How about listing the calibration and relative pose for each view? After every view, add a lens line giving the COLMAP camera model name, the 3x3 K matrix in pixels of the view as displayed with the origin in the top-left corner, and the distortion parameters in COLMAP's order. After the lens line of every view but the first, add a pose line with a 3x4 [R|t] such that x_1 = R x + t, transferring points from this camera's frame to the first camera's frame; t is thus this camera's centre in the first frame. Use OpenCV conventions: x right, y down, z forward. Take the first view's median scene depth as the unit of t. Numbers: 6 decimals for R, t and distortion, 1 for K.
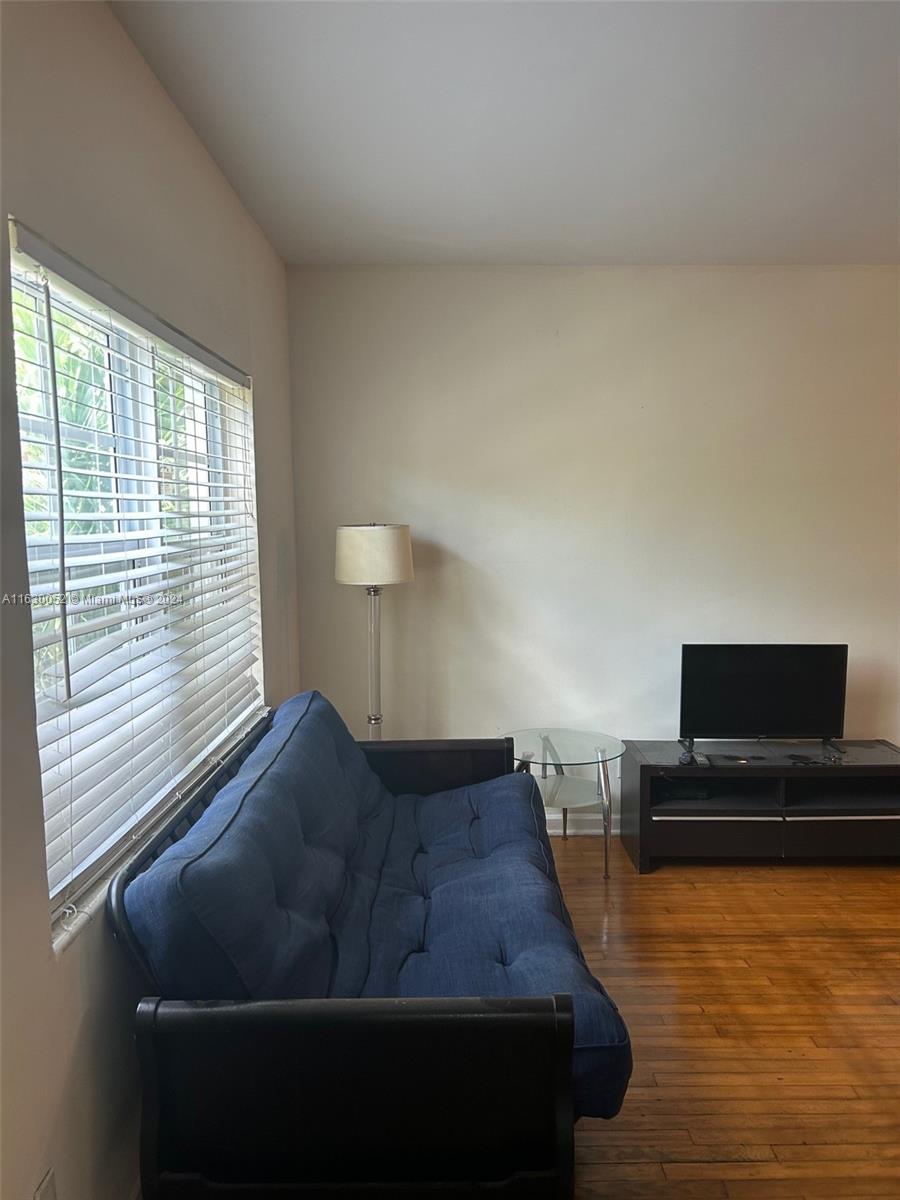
lens RADIAL K [[905.5, 0, 455.9], [0, 905.5, 601.0], [0, 0, 1]] dist [0.050862, -0.056238]
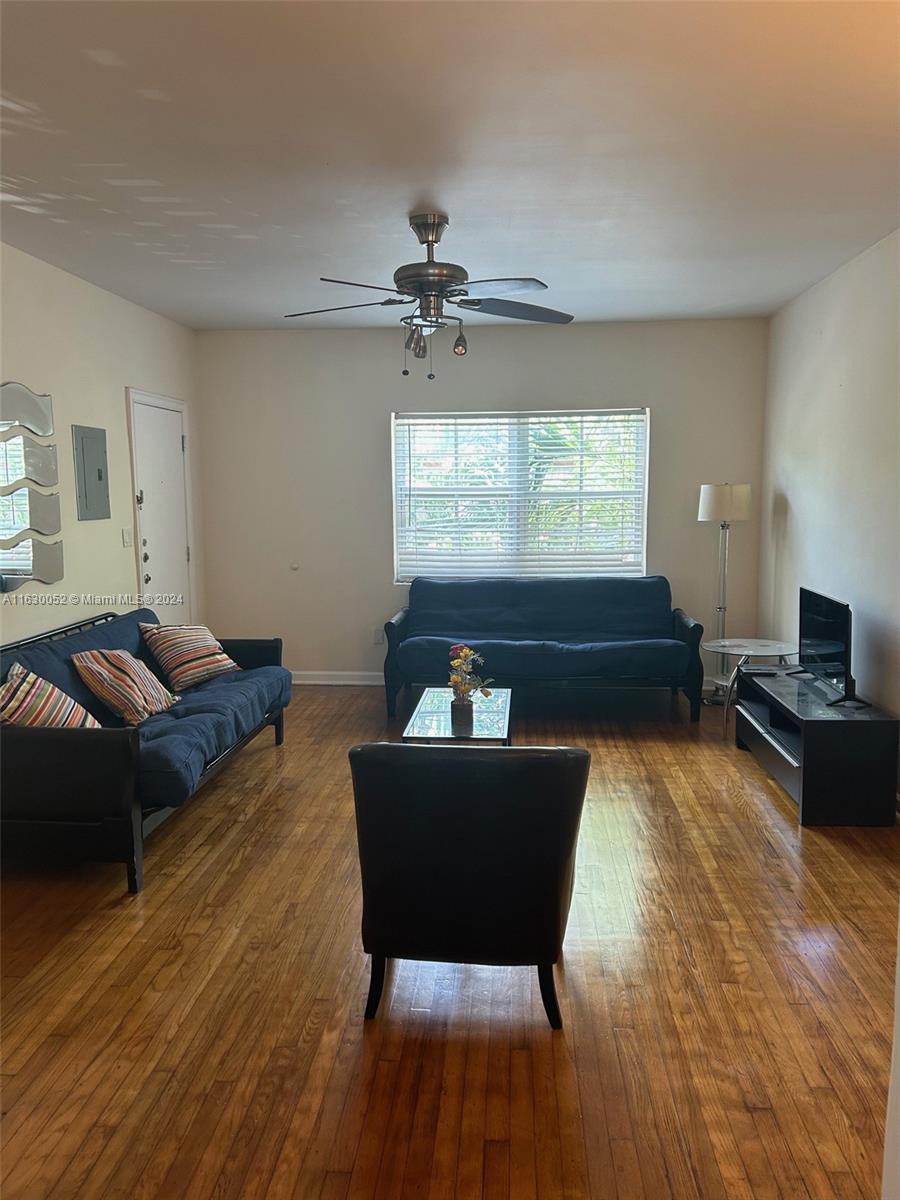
lens RADIAL K [[905.5, 0, 455.9], [0, 905.5, 601.0], [0, 0, 1]] dist [0.050862, -0.056238]
pose [[-0.086970, 0.130523, -0.987623, 1.785056], [-0.089631, 0.986334, 0.138245, -0.071176], [0.992171, 0.100545, -0.074083, 0.773146]]
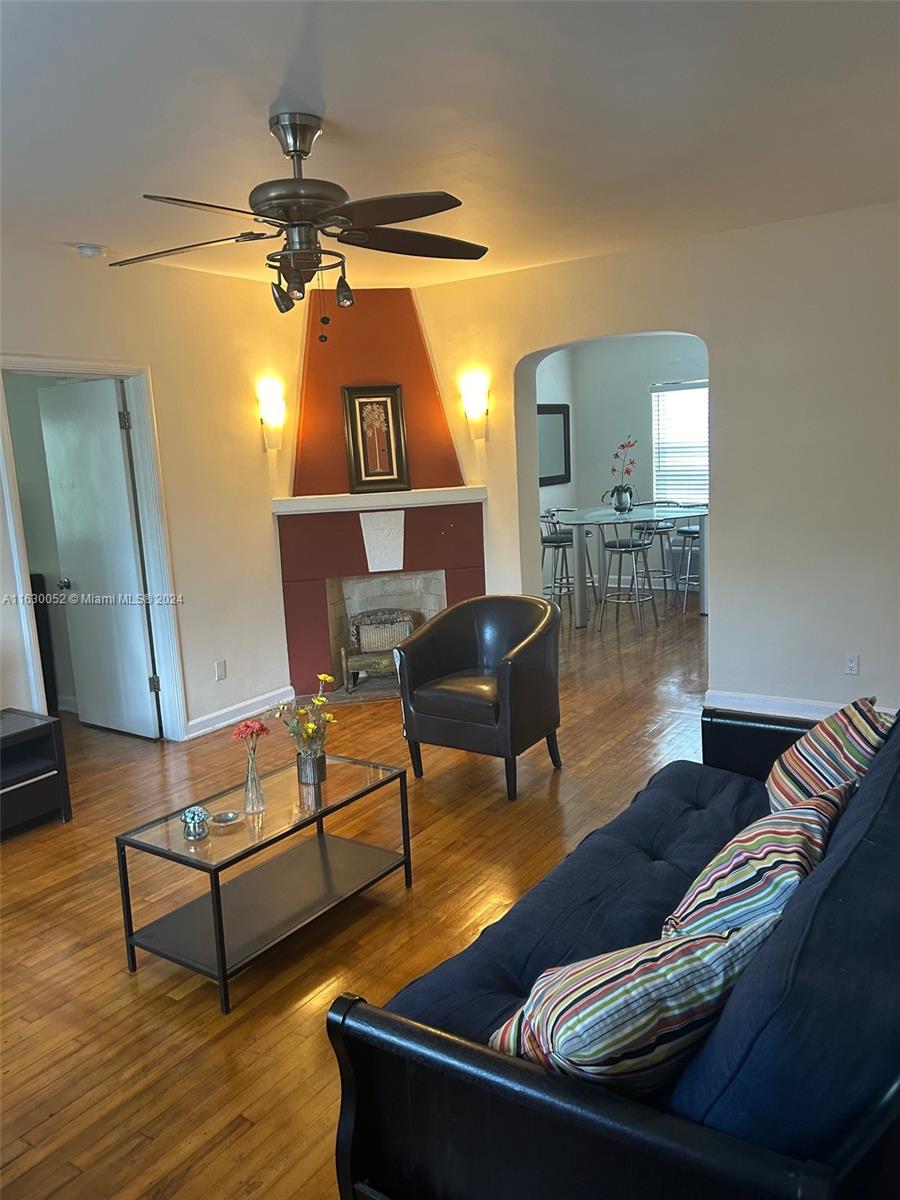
lens RADIAL K [[905.5, 0, 455.9], [0, 905.5, 601.0], [0, 0, 1]] dist [0.050862, -0.056238]
pose [[0.563937, -0.162026, 0.809767, -0.062647], [0.127824, 0.985872, 0.108243, -0.013209], [-0.815865, 0.042465, 0.576681, 0.018413]]
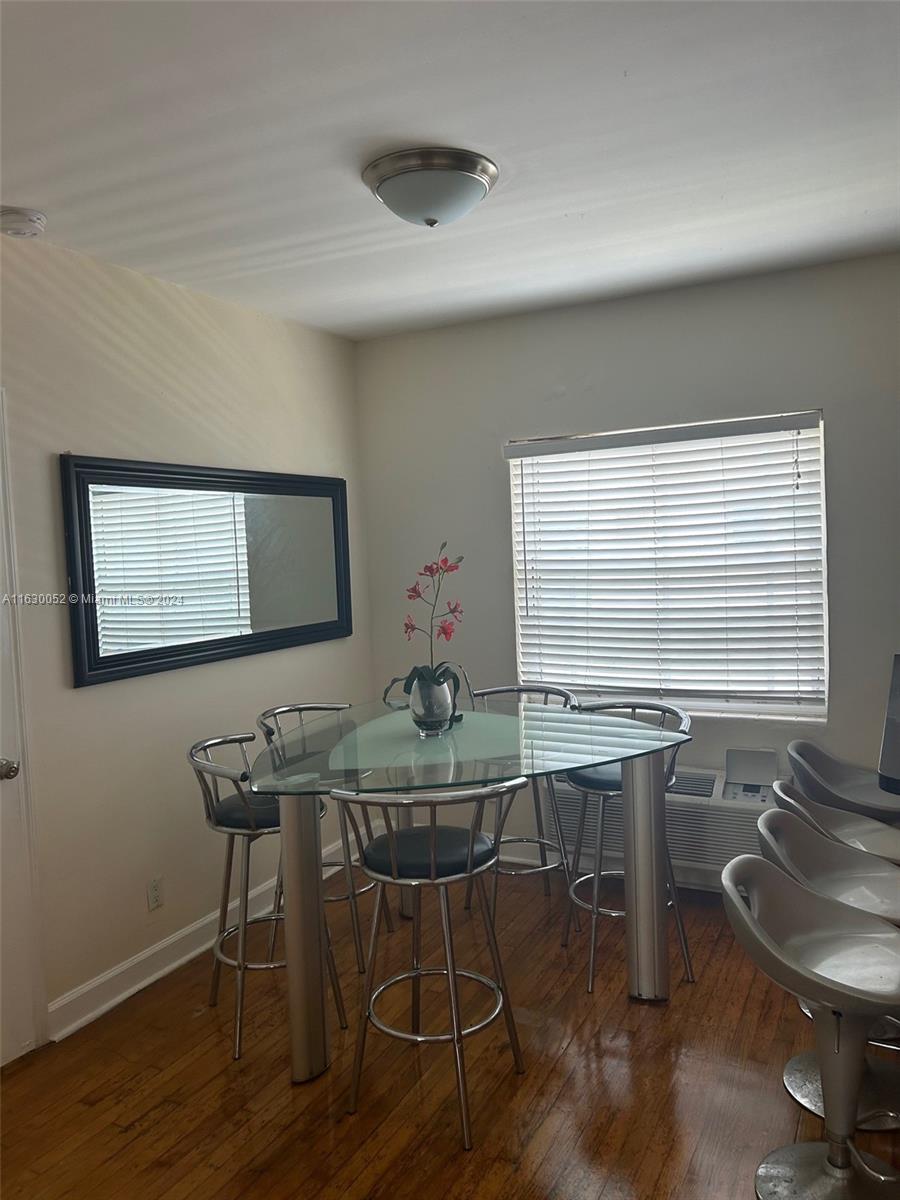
lens RADIAL K [[905.5, 0, 455.9], [0, 905.5, 601.0], [0, 0, 1]] dist [0.050862, -0.056238]
pose [[0.461558, -0.060710, 0.885030, 1.445222], [0.119076, 0.992867, 0.006007, -0.072608], [-0.879082, 0.102613, 0.465495, 0.593195]]
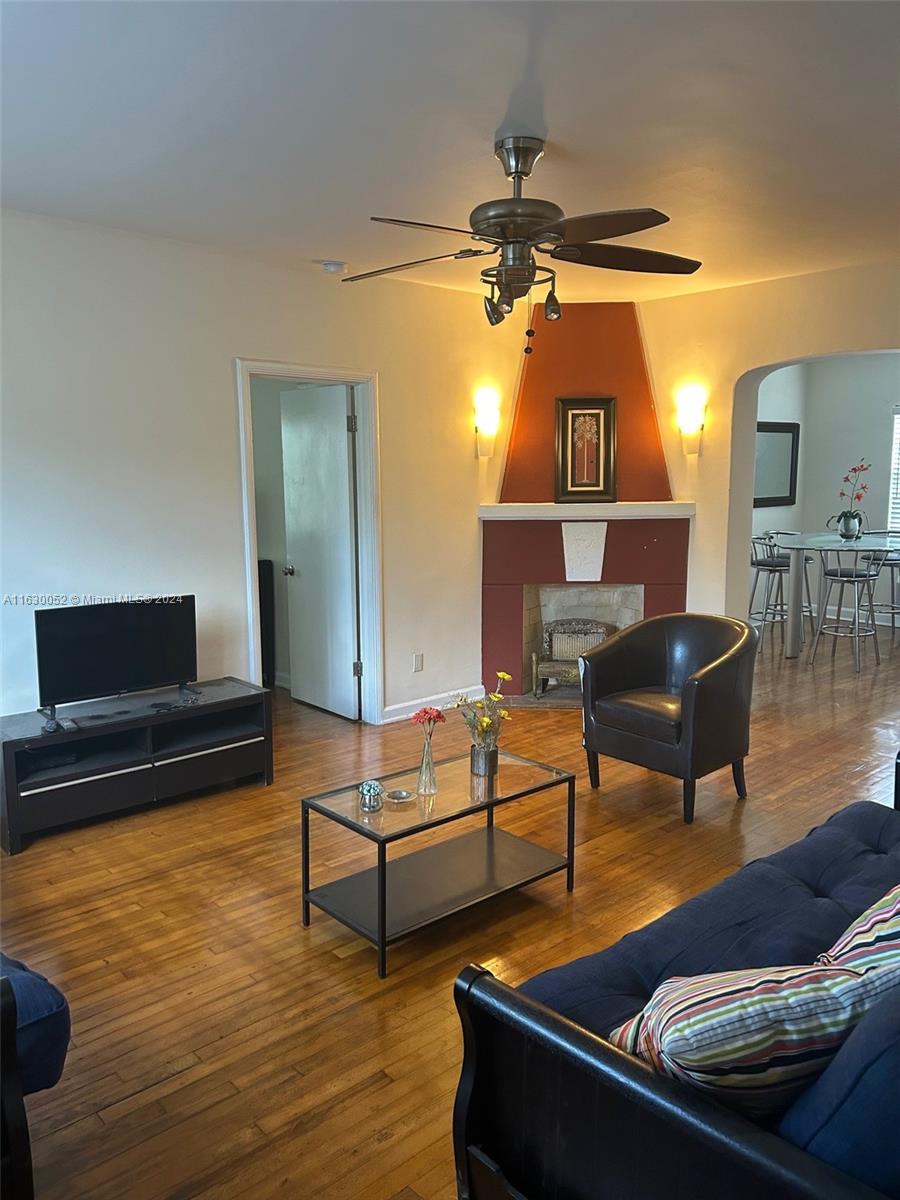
lens RADIAL K [[905.3, 0, 451.8], [0, 905.3, 597.4], [0, 0, 1]] dist [0.059865, -0.066806]
pose [[0.748608, -0.094132, 0.656297, -0.064257], [0.065081, 0.995523, 0.068551, -0.004292], [-0.659811, -0.008605, 0.751382, -0.020659]]
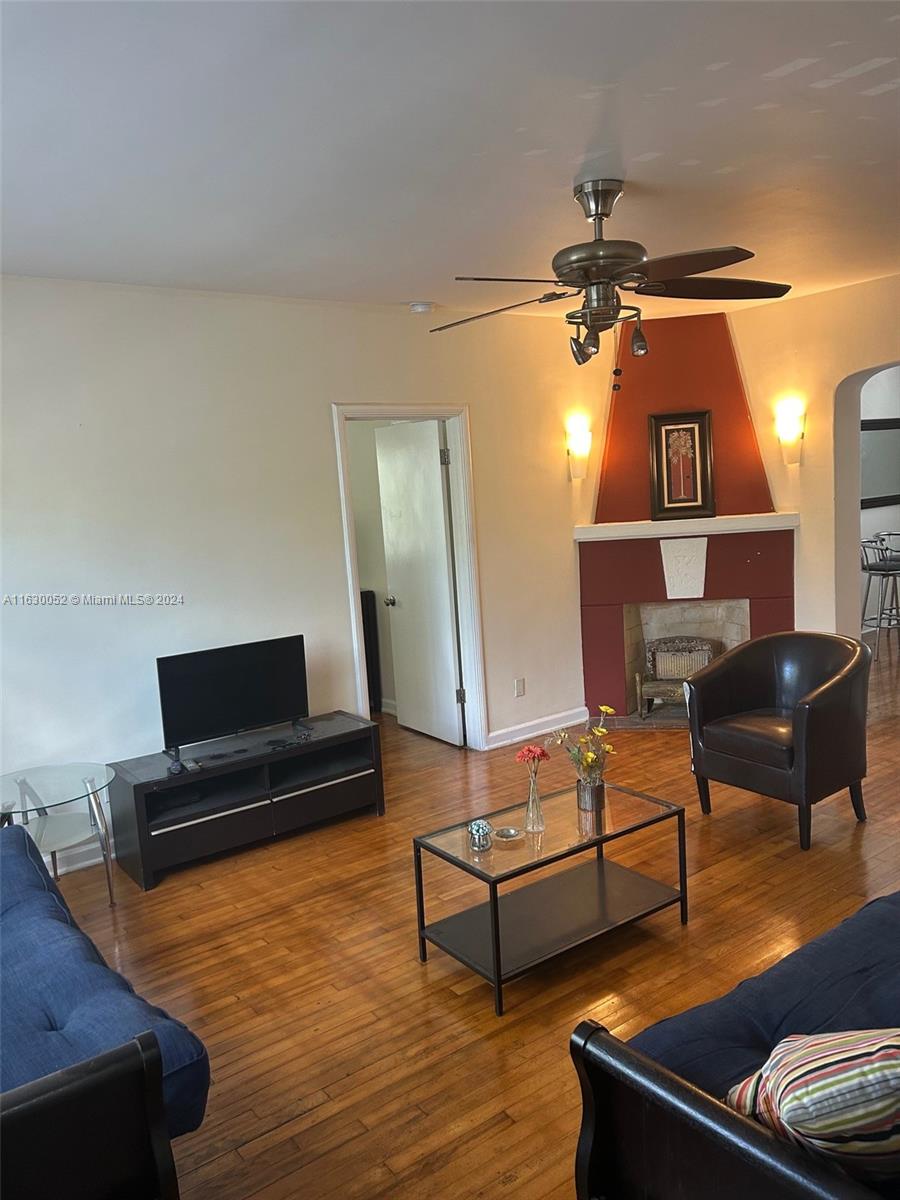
lens RADIAL K [[905.5, 0, 455.9], [0, 905.5, 601.0], [0, 0, 1]] dist [0.050862, -0.056238]
pose [[0.808669, -0.124877, 0.574856, -0.070050], [0.115628, 0.991888, 0.052812, -0.037376], [-0.576788, 0.023762, 0.816548, -0.034109]]
